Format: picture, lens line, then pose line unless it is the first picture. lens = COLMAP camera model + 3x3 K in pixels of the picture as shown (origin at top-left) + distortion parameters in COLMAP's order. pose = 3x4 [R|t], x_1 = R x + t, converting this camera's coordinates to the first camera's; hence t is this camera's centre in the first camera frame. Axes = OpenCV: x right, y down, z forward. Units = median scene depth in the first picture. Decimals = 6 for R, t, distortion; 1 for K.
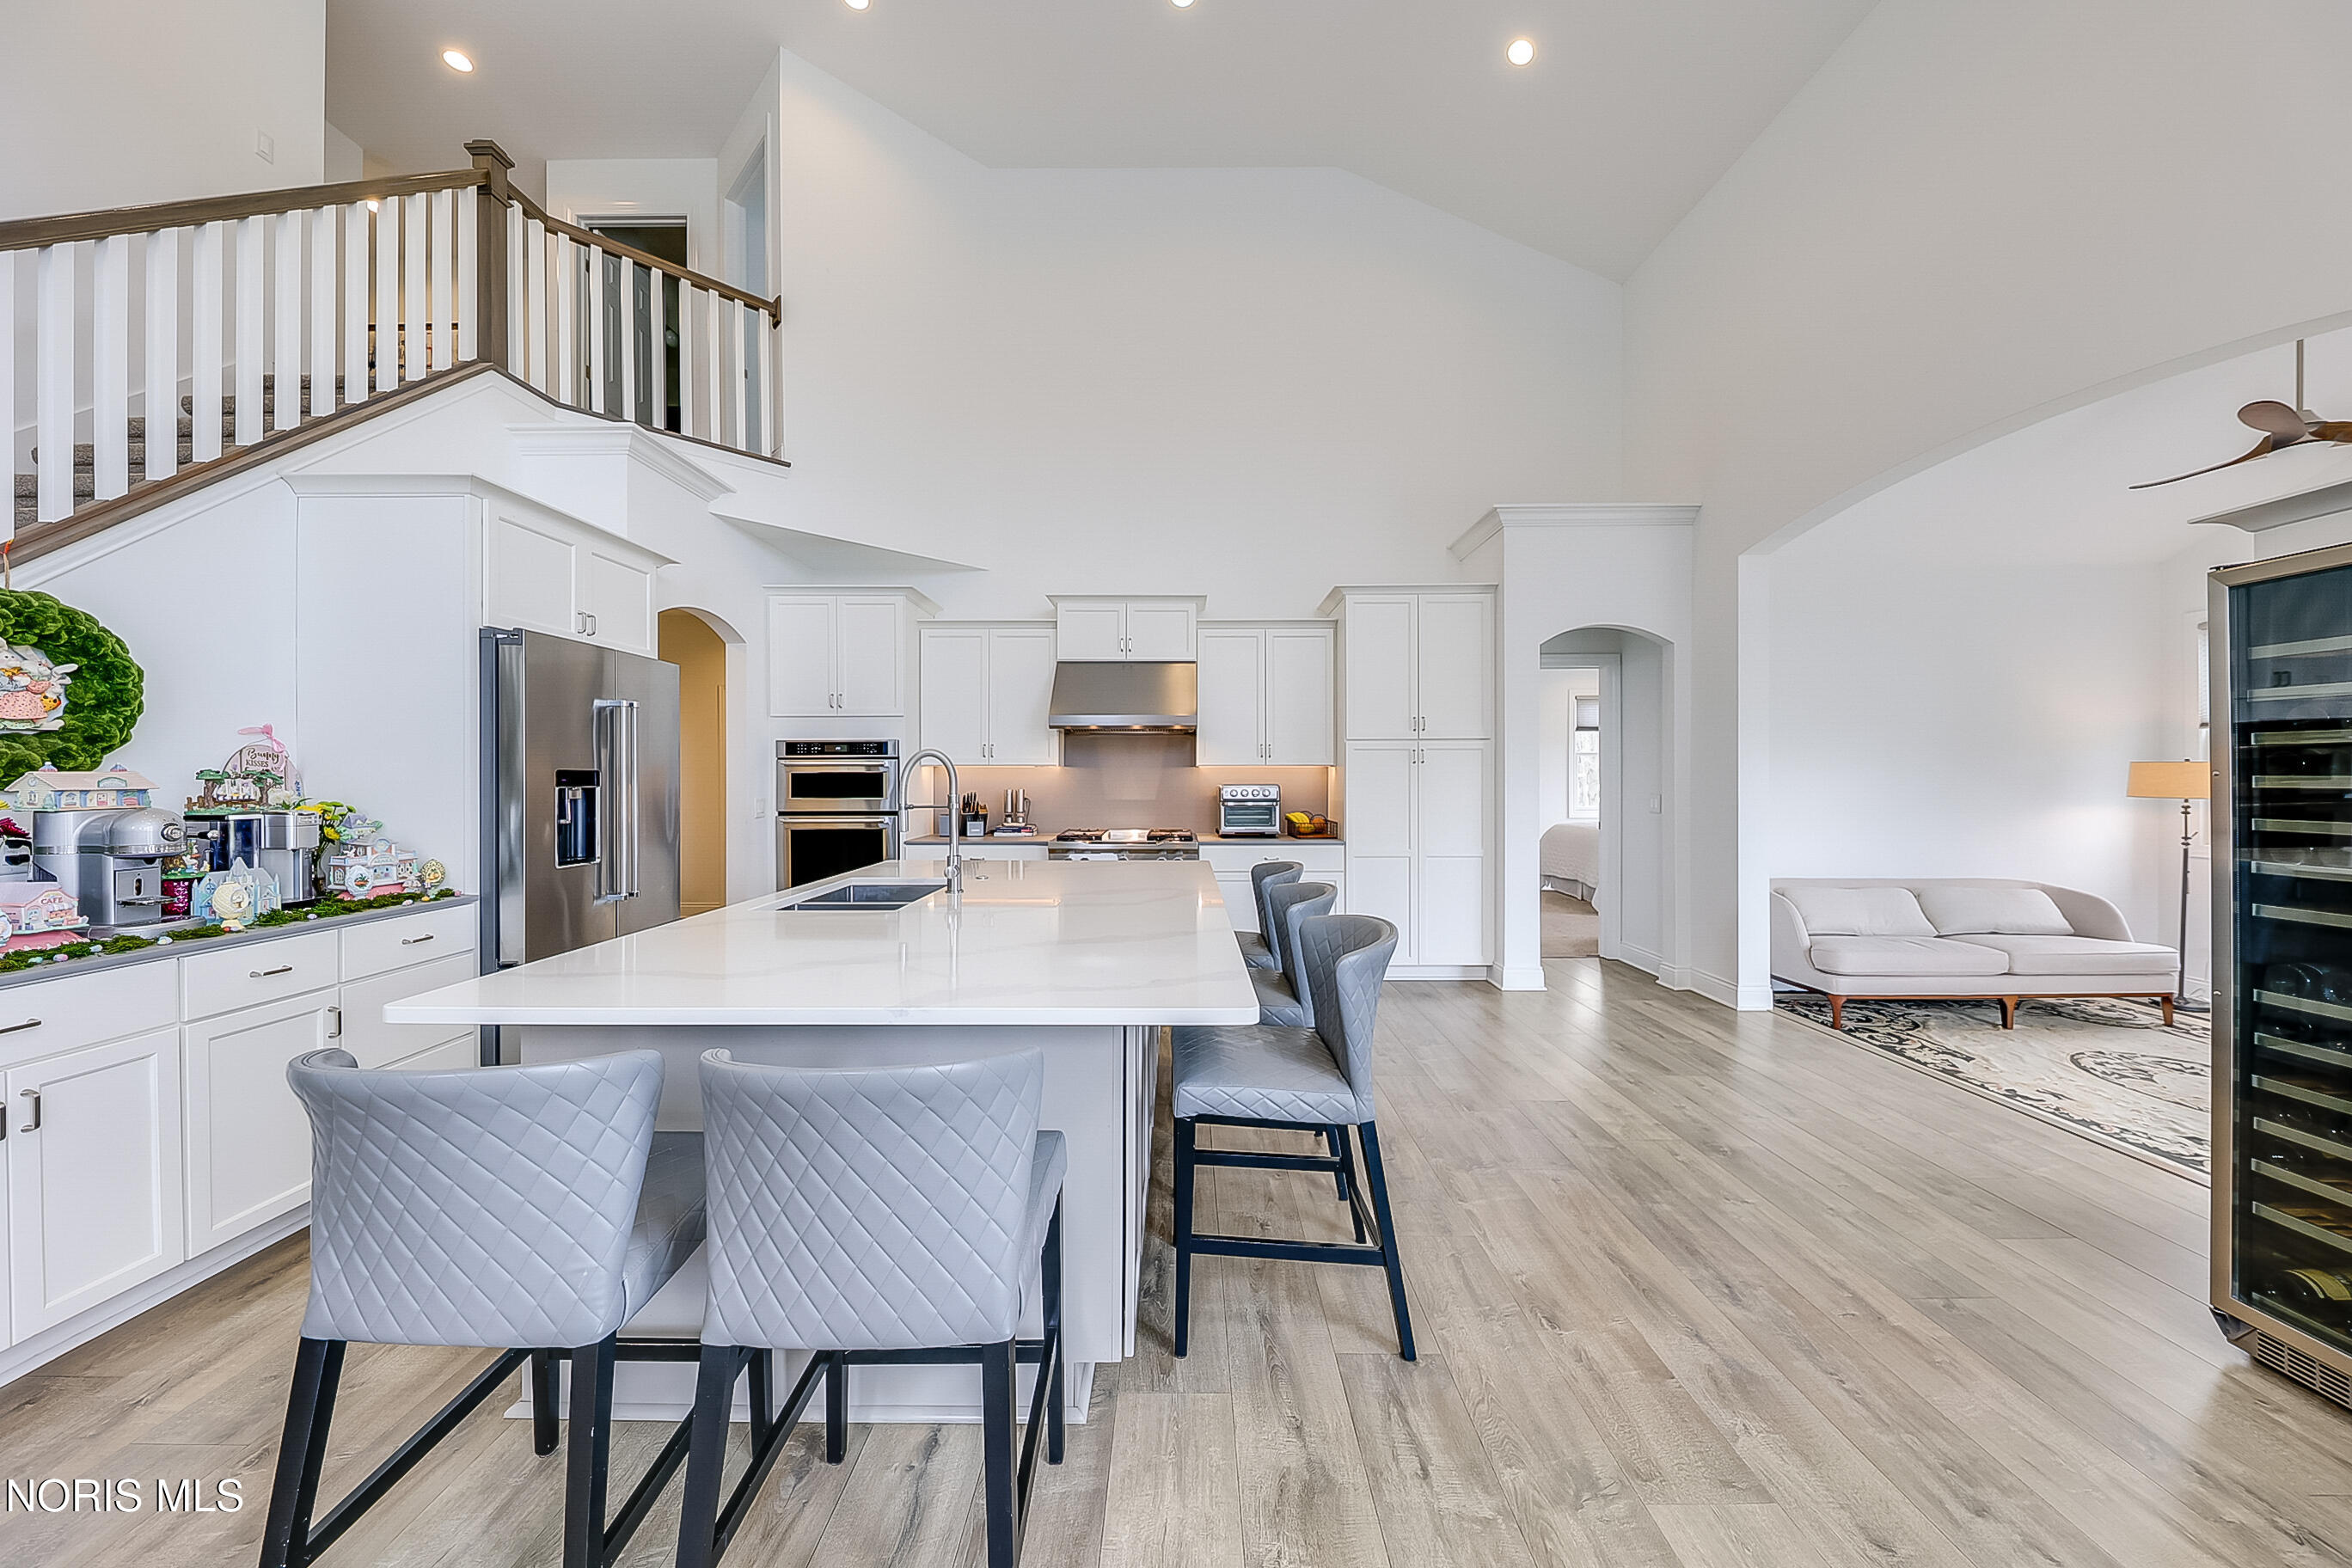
lens RADIAL K [[816.7, 0, 1178.7], [0, 816.7, 772.4], [0, 0, 1]] dist [0.008872, -0.005364]
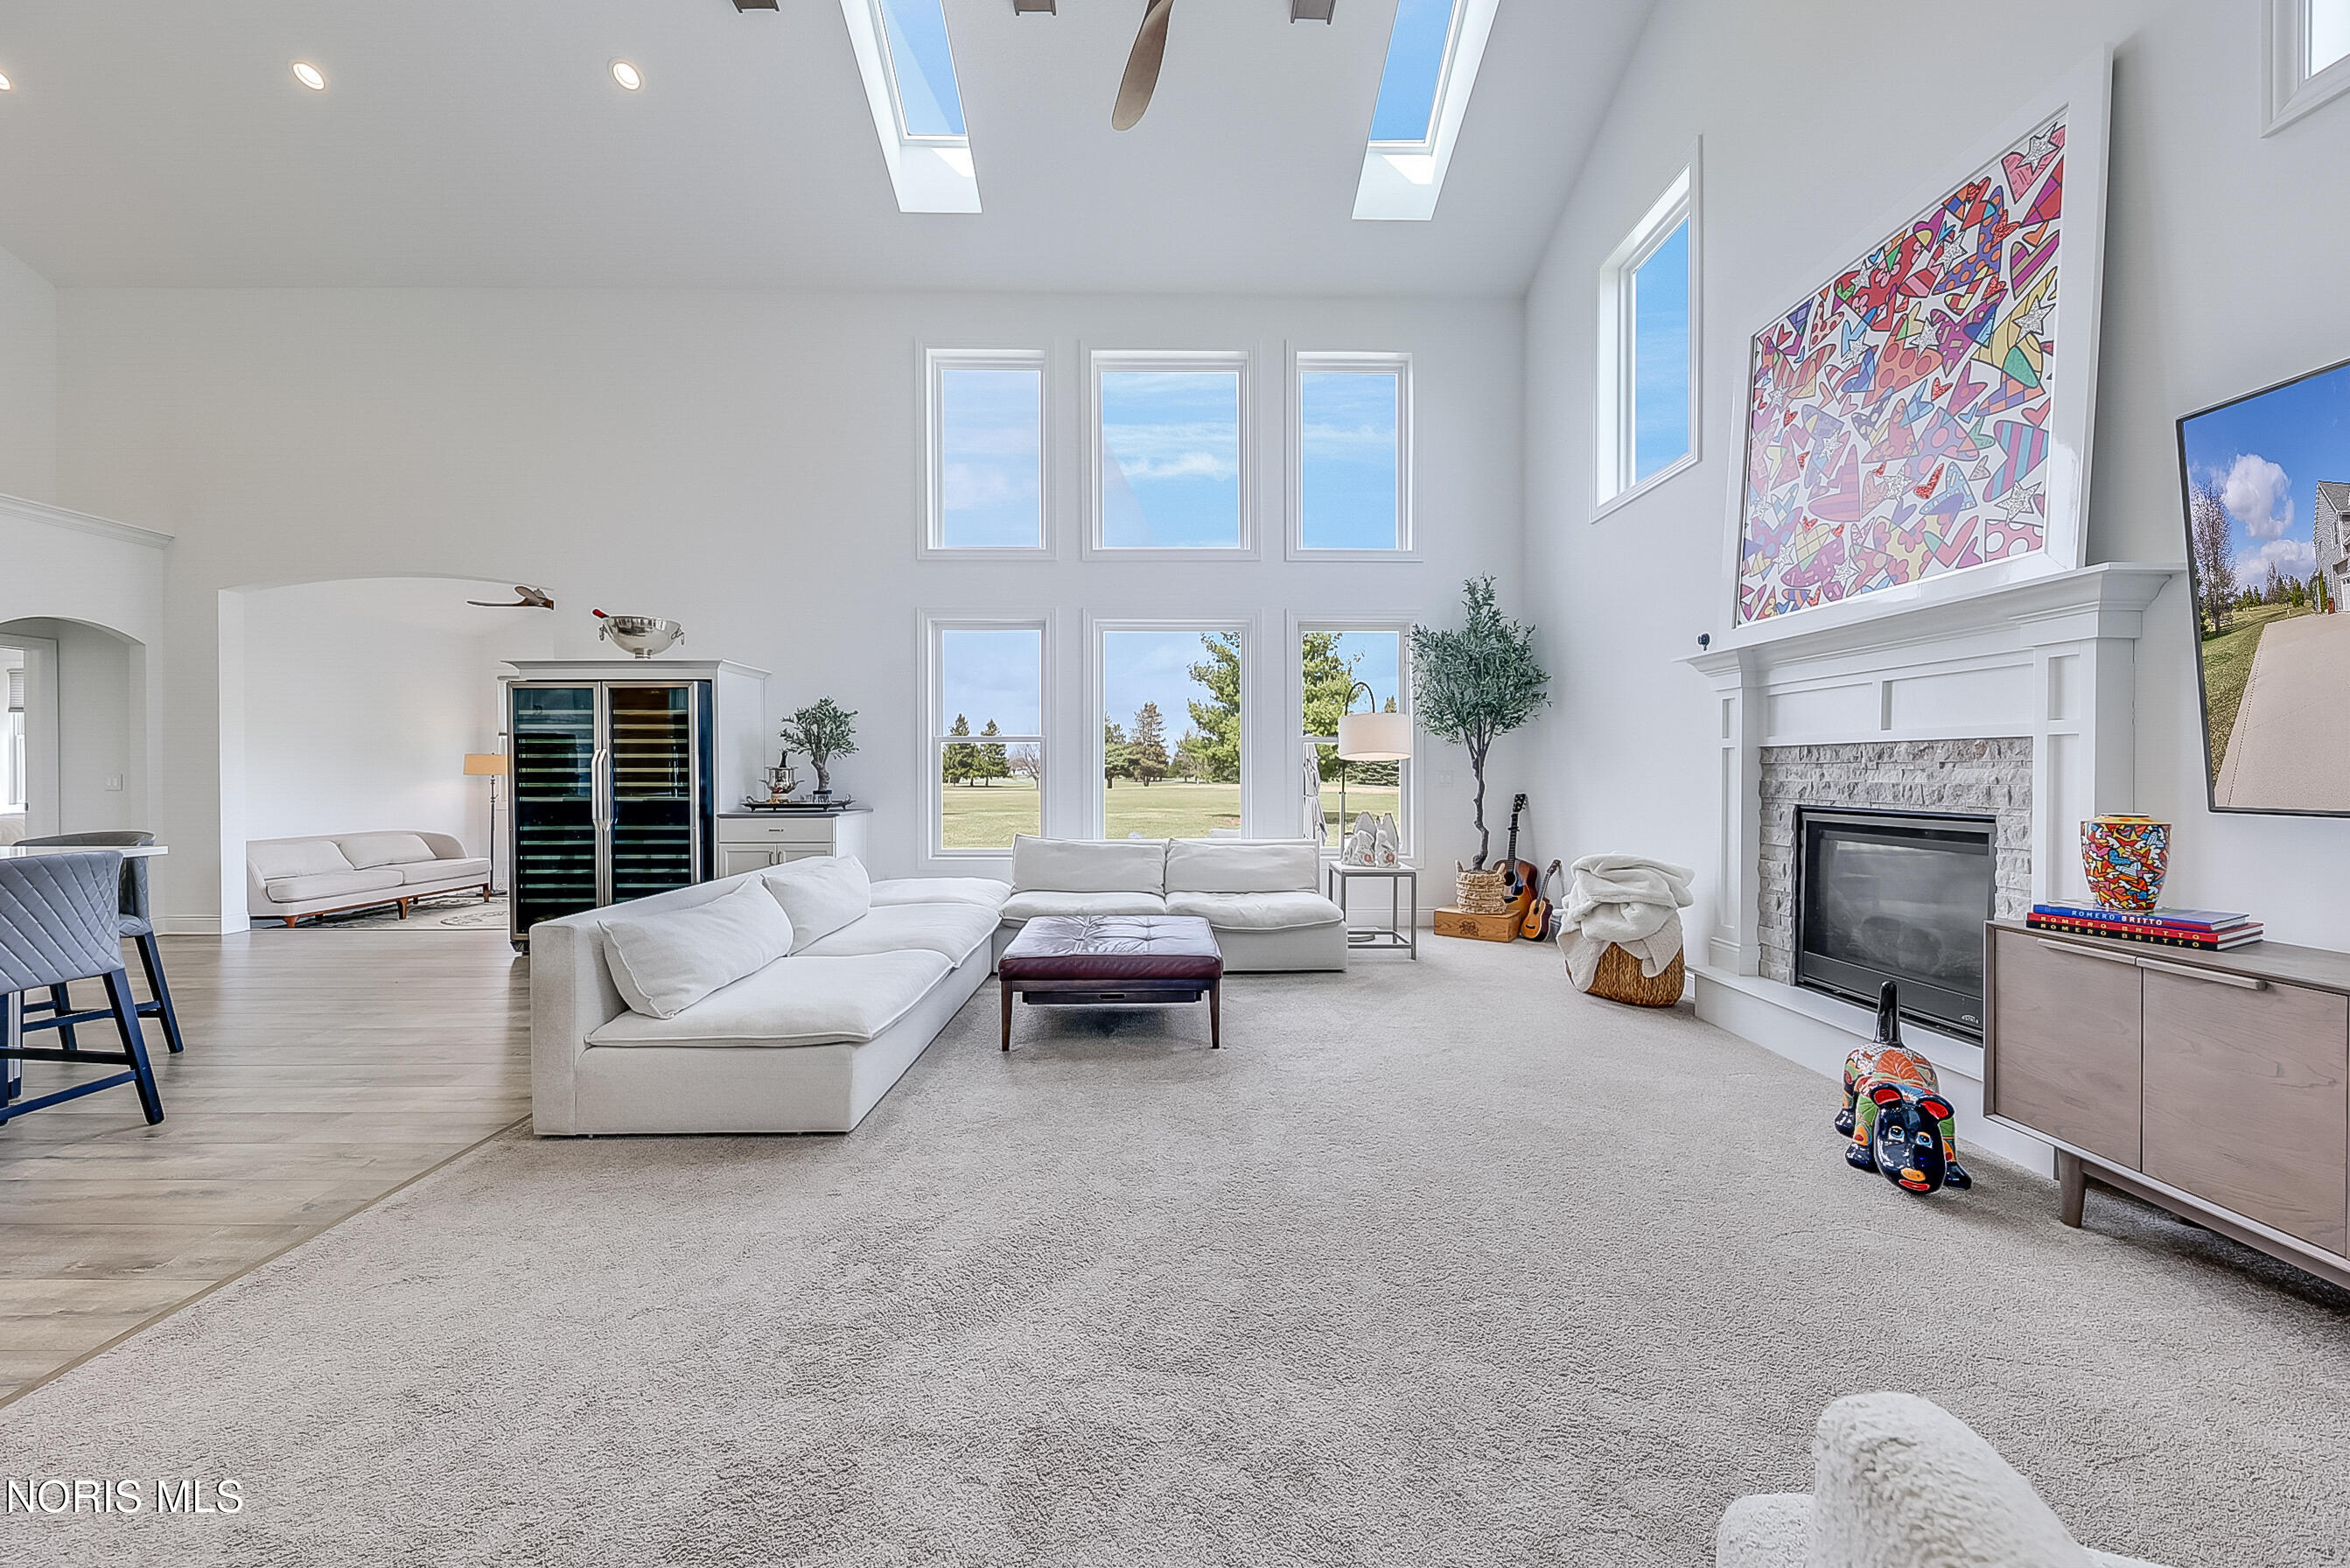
lens RADIAL K [[816.0, 0, 1177.9], [0, 816.0, 777.1], [0, 0, 1]] dist [0.008872, -0.005364]
pose [[-0.023768, -0.005777, 0.999701, -0.620703], [-0.000765, 0.999983, 0.005761, 0.026420], [-0.999717, -0.000628, -0.023772, -0.474937]]
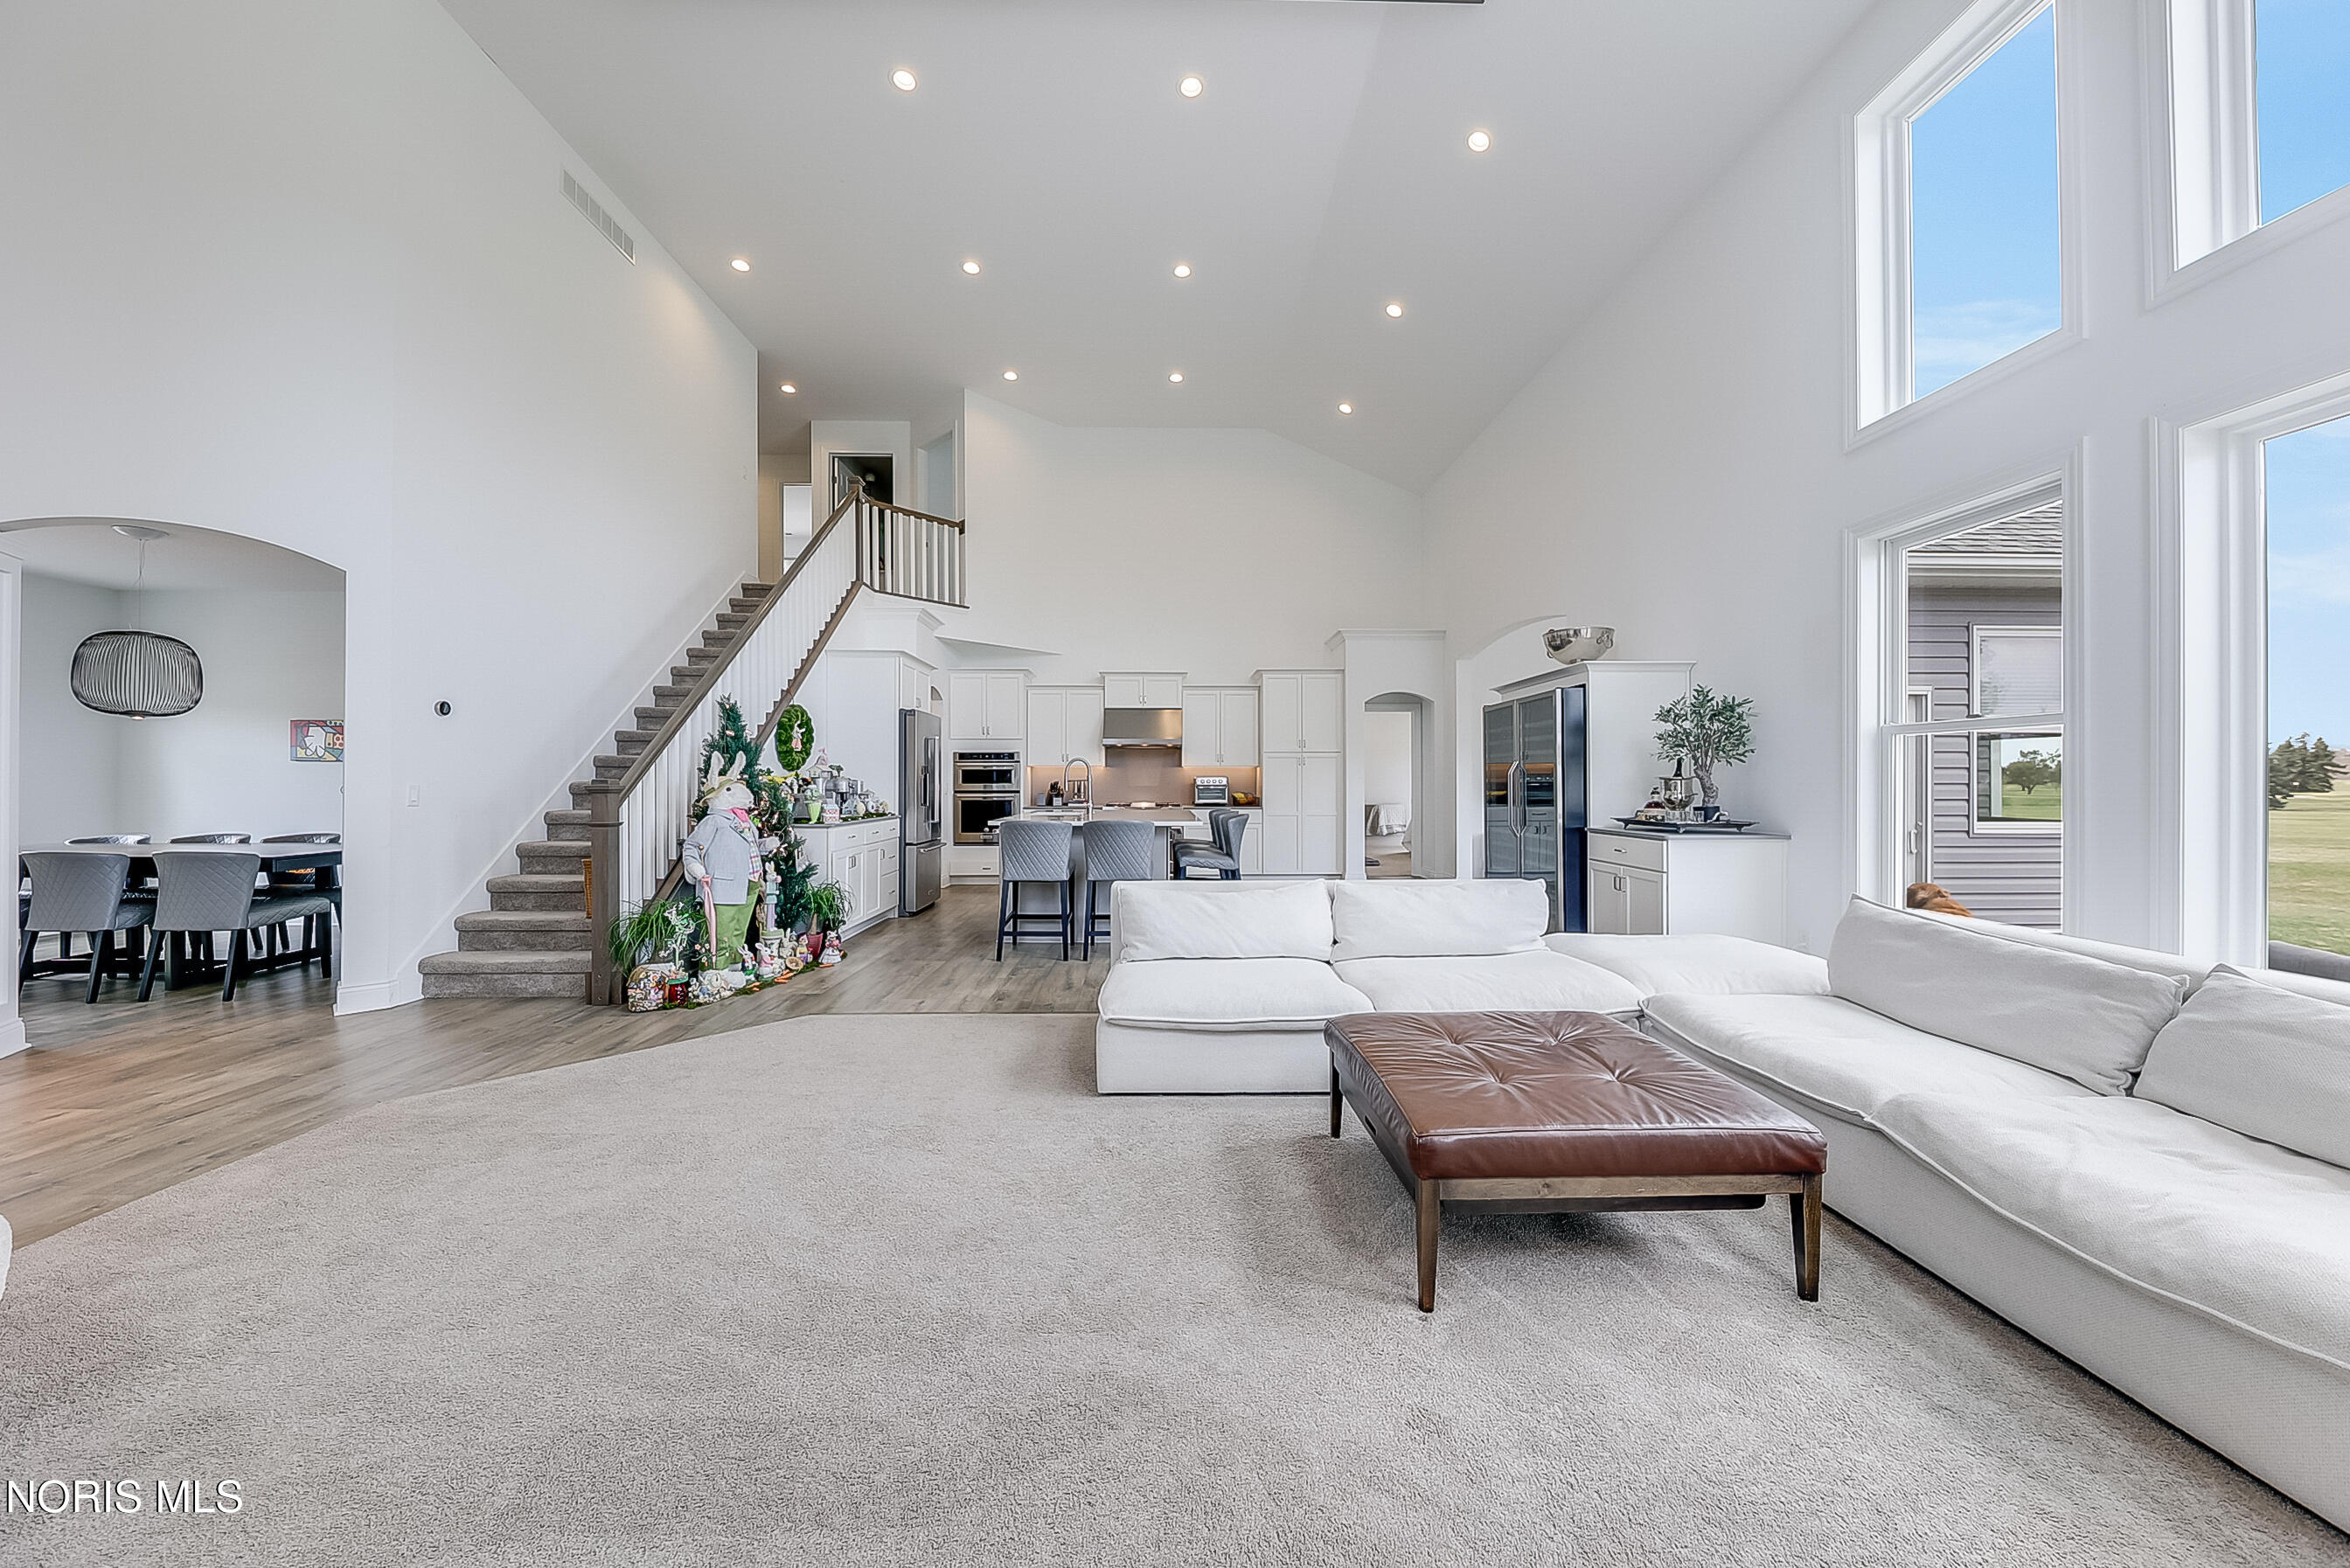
lens RADIAL K [[815.9, 0, 1176.8], [0, 815.9, 779.7], [0, 0, 1]] dist [0.008872, -0.005364]
pose [[0.999687, 0.000350, 0.025030, -0.037784], [-0.000346, 1.000000, -0.000179, 0.024195], [-0.025030, 0.000170, 0.999687, -0.894627]]
